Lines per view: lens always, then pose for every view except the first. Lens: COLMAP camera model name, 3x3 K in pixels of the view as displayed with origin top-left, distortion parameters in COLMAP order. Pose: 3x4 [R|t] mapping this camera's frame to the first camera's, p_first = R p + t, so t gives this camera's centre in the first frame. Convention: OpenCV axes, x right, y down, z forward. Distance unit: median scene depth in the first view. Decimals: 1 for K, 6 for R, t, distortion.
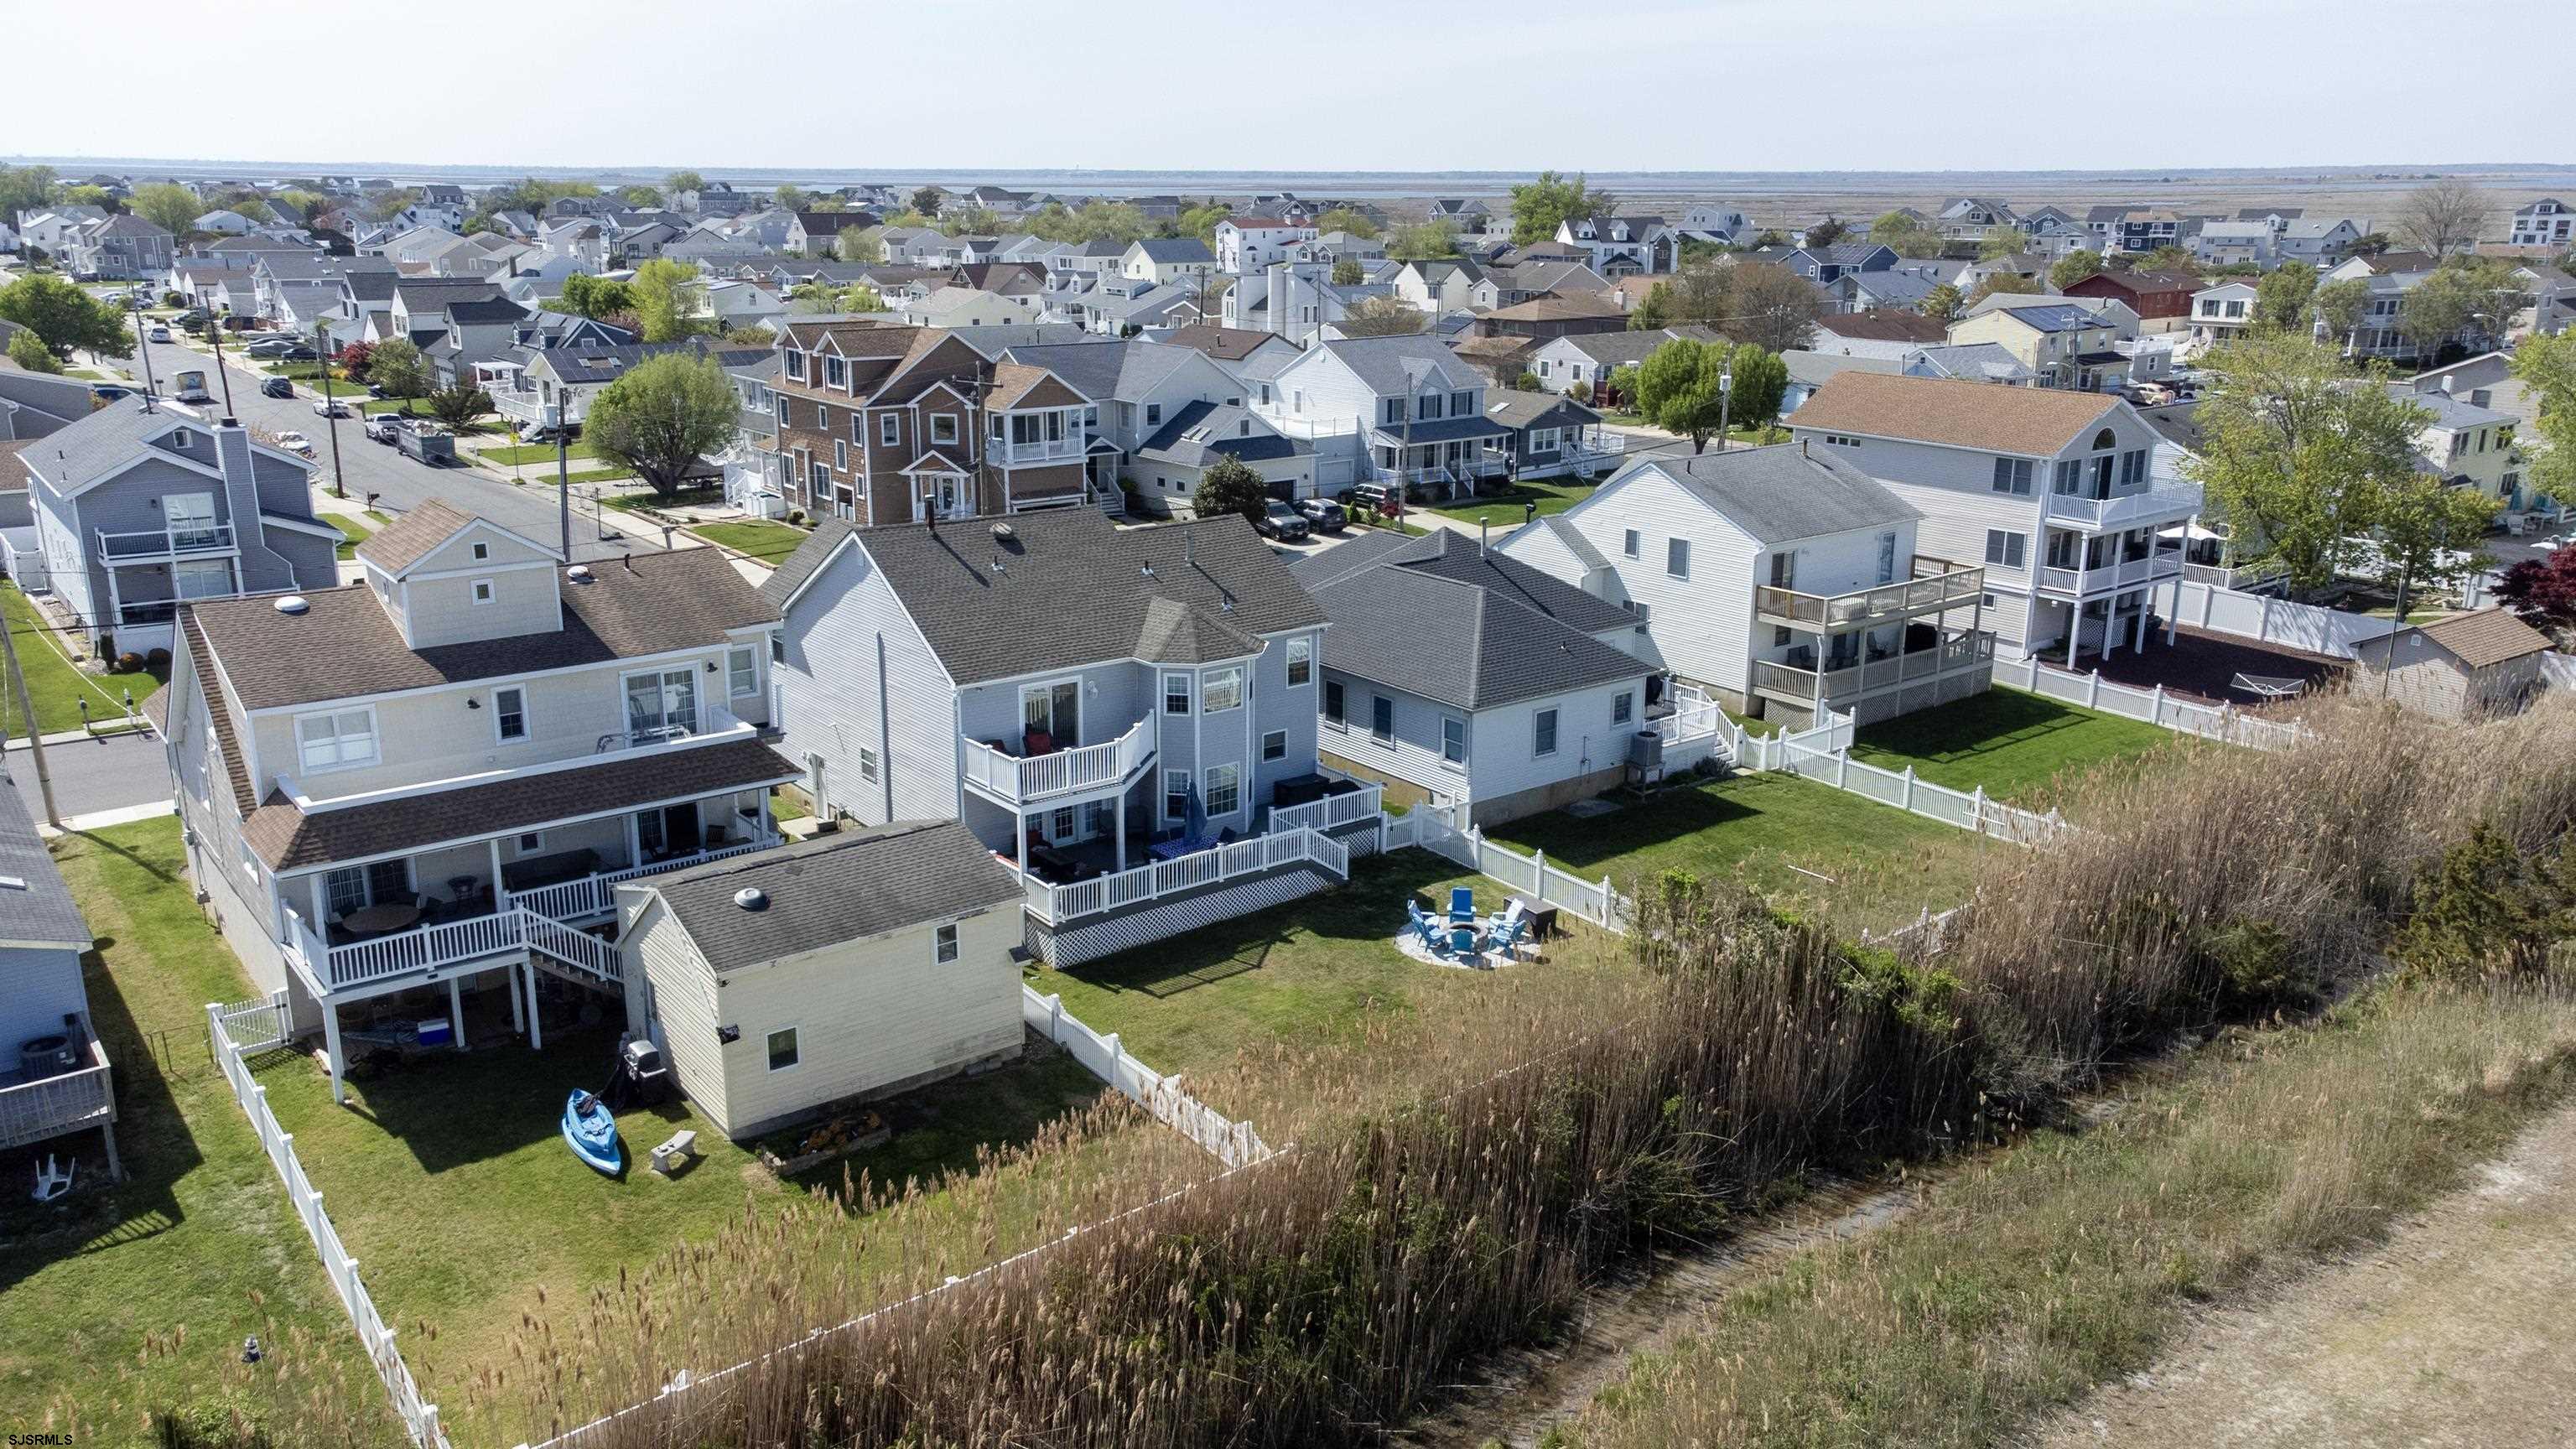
lens RADIAL K [[1916.5, 0, 1283.1], [0, 1916.5, 717.3], [0, 0, 1]] dist [0.031834, 0.038463]
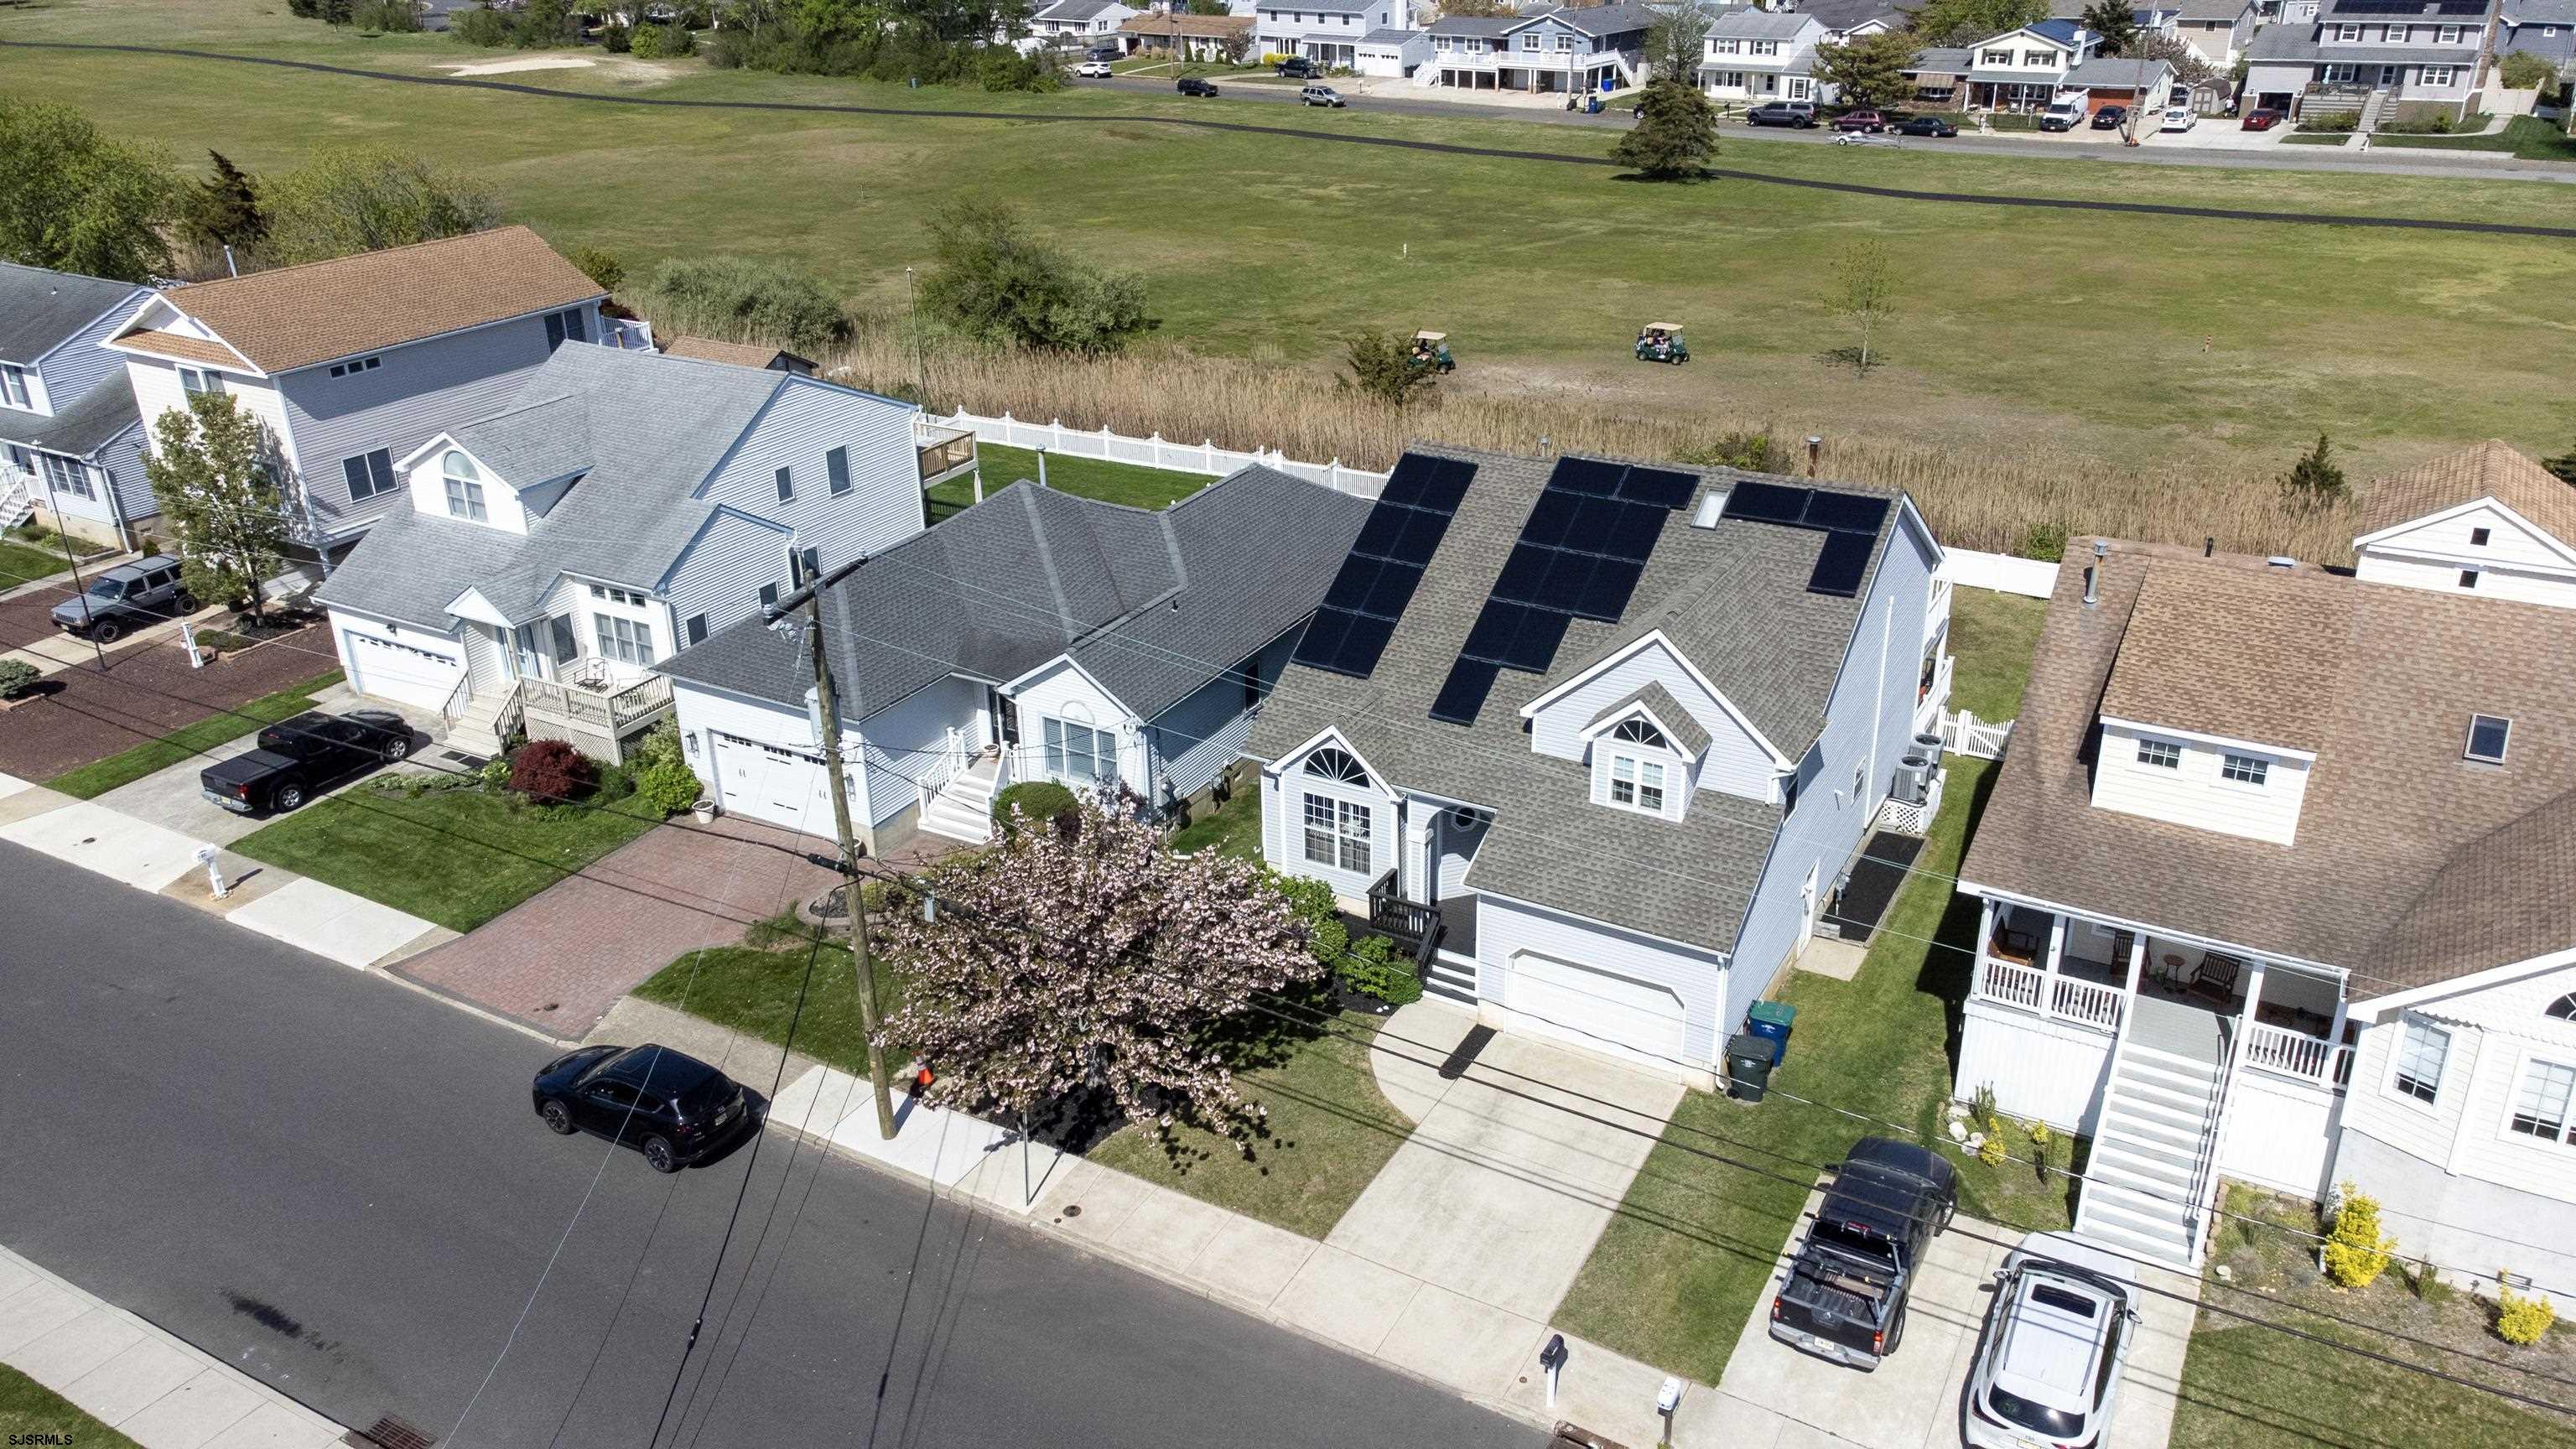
lens RADIAL K [[1916.5, 0, 1283.1], [0, 1916.5, 717.3], [0, 0, 1]] dist [0.031834, 0.038463]
pose [[-0.385381, -0.376799, 0.842321, -0.595776], [0.270282, 0.826700, 0.493472, -0.345201], [-0.882286, 0.417839, -0.216753, 1.030697]]
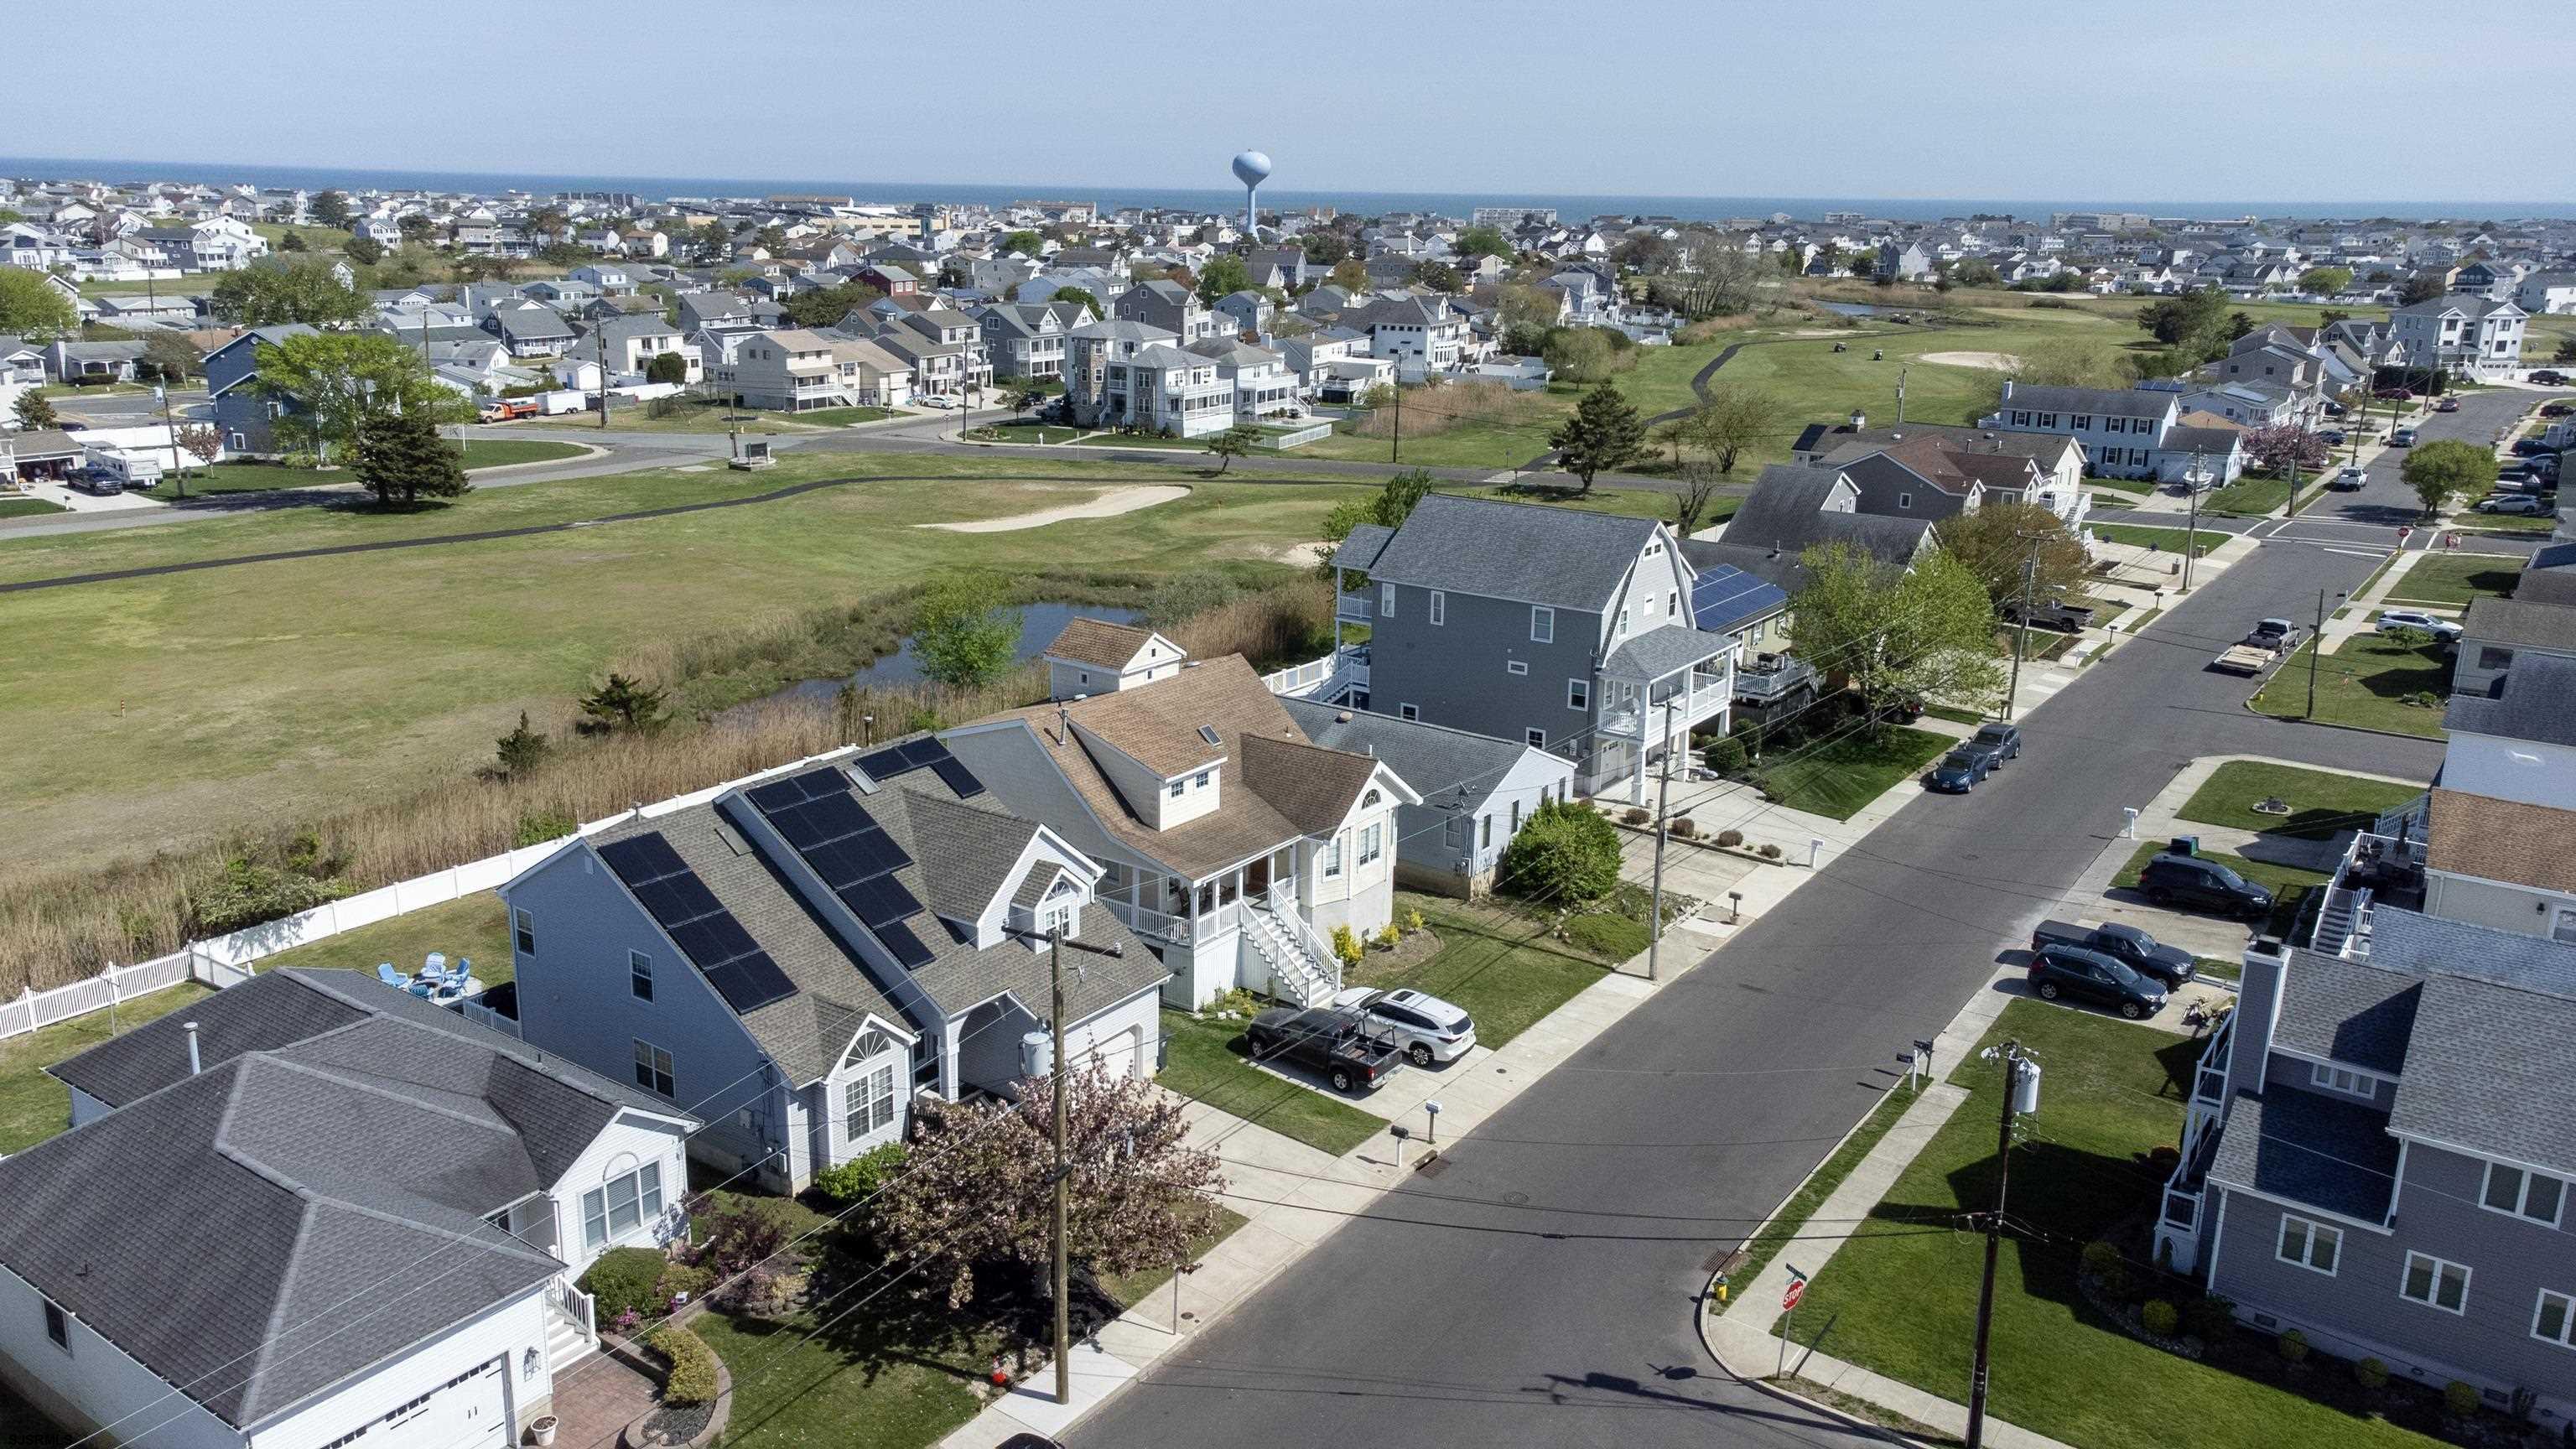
lens RADIAL K [[1916.5, 0, 1283.1], [0, 1916.5, 717.3], [0, 0, 1]] dist [0.031834, 0.038463]
pose [[-0.954208, 0.060041, -0.293057, -0.064128], [-0.101547, 0.856468, 0.506113, -0.530343], [0.281382, 0.512696, -0.811152, 1.463580]]
